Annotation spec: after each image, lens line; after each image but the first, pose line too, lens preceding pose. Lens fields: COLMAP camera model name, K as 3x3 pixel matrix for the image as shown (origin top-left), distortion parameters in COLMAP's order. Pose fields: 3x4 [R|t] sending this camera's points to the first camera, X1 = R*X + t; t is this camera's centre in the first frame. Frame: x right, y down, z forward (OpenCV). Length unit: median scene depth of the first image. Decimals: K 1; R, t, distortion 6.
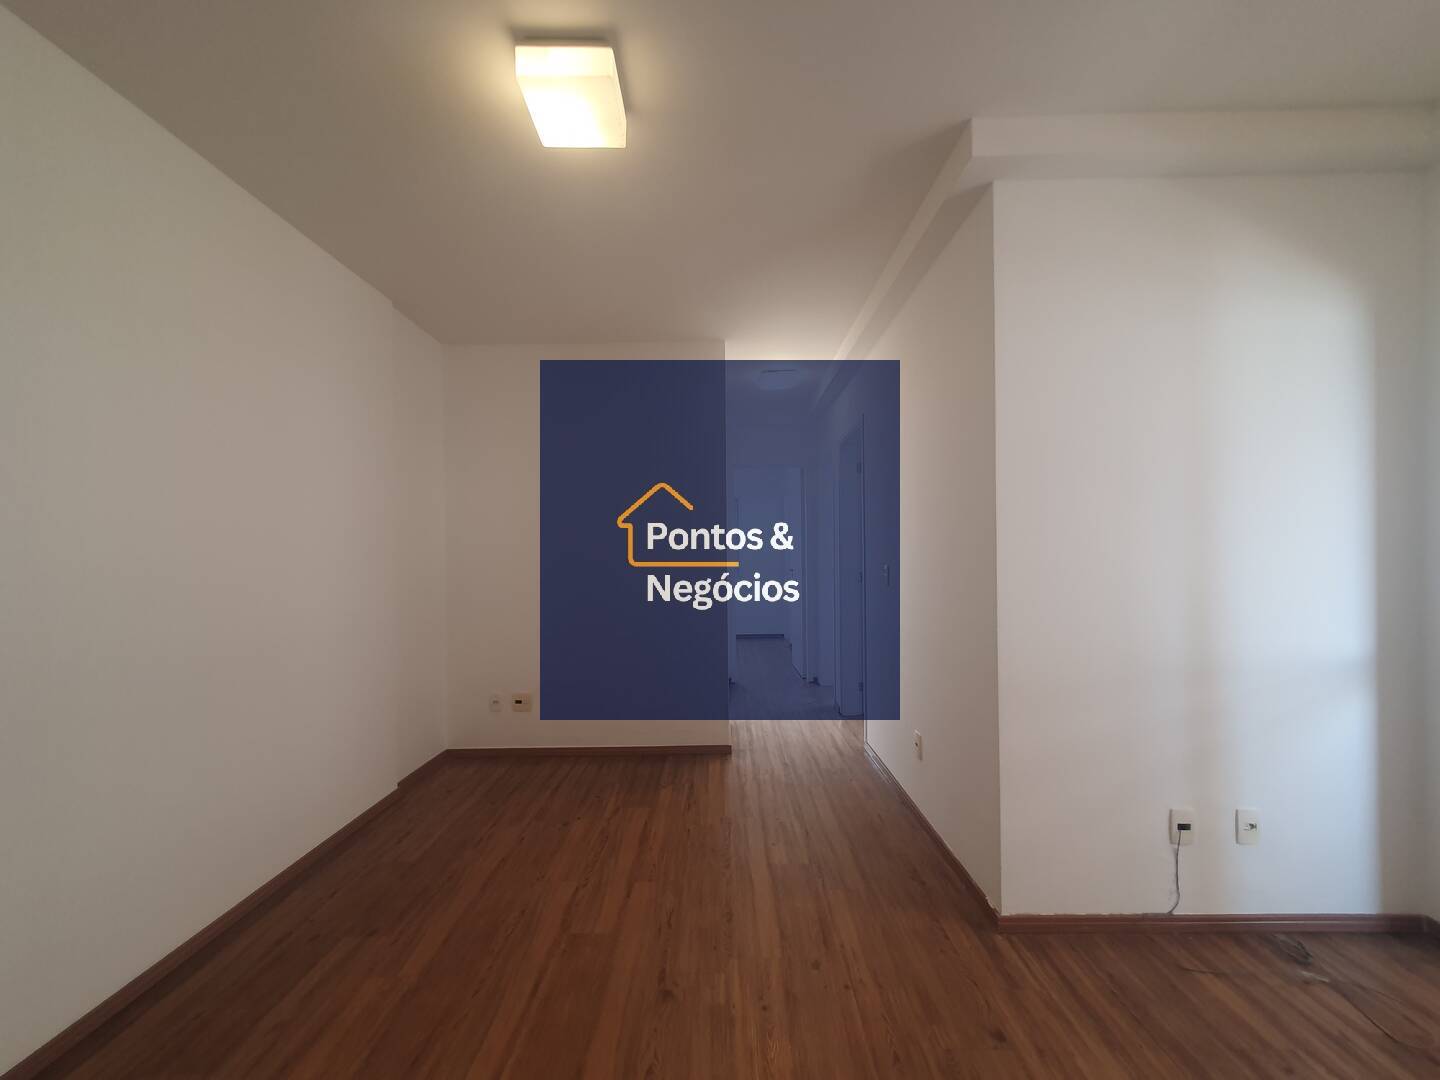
lens RADIAL K [[566.7, 0, 721.1], [0, 566.7, 549.3], [0, 0, 1]] dist [0.008201, -0.000221]
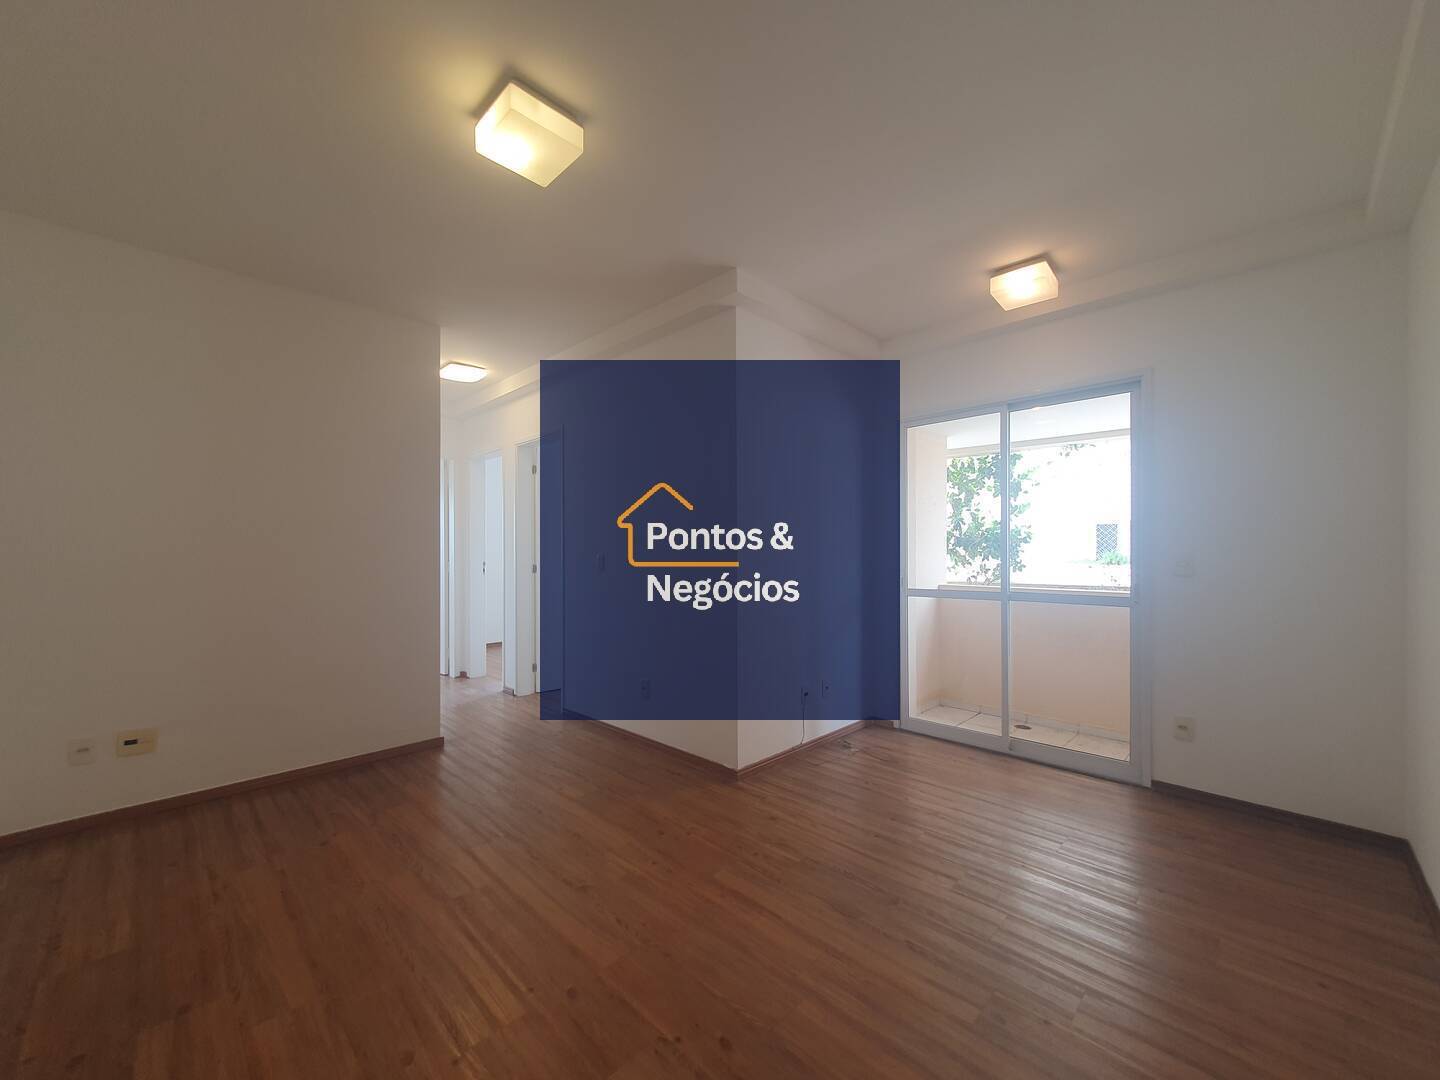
lens RADIAL K [[566.7, 0, 718.1], [0, 566.7, 548.9], [0, 0, 1]] dist [0.008201, -0.000221]
pose [[0.701631, 0.015879, 0.712363, -0.689796], [-0.012168, 0.999873, -0.010303, 0.043704], [-0.712437, -0.001439, 0.701735, -0.070108]]
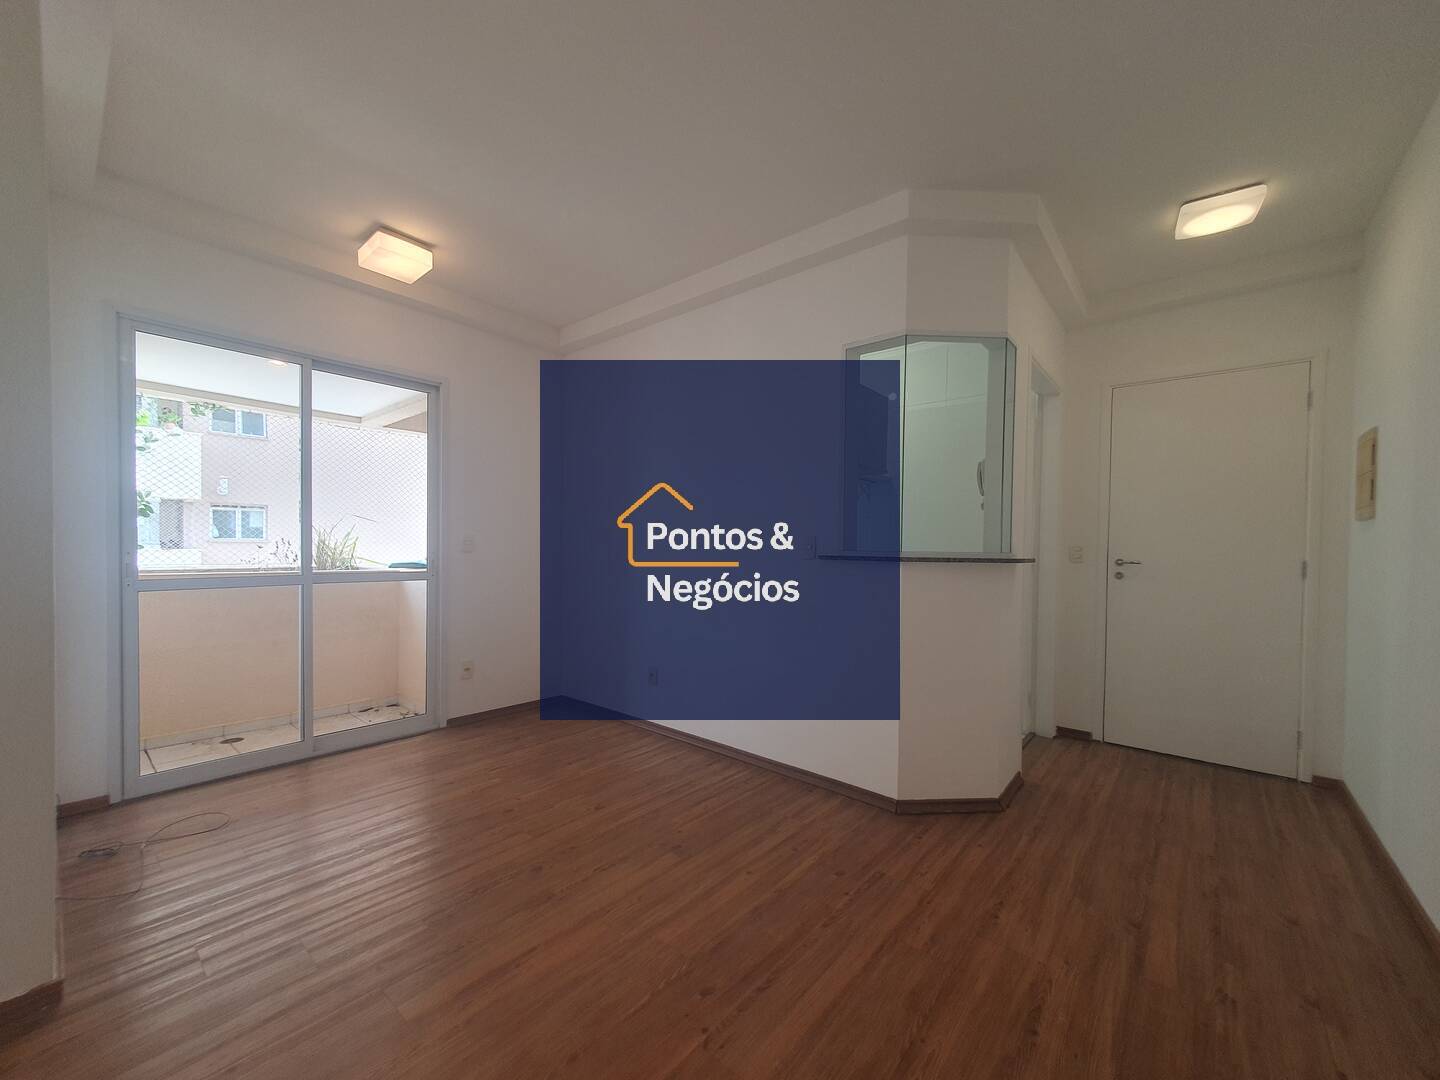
lens RADIAL K [[566.7, 0, 724.7], [0, 566.7, 549.7], [0, 0, 1]] dist [0.008201, -0.000221]
pose [[-0.767164, -0.004095, 0.641437, -0.660309], [-0.010989, 0.999917, -0.006759, 0.080444], [-0.641356, -0.012234, -0.767146, 1.026145]]
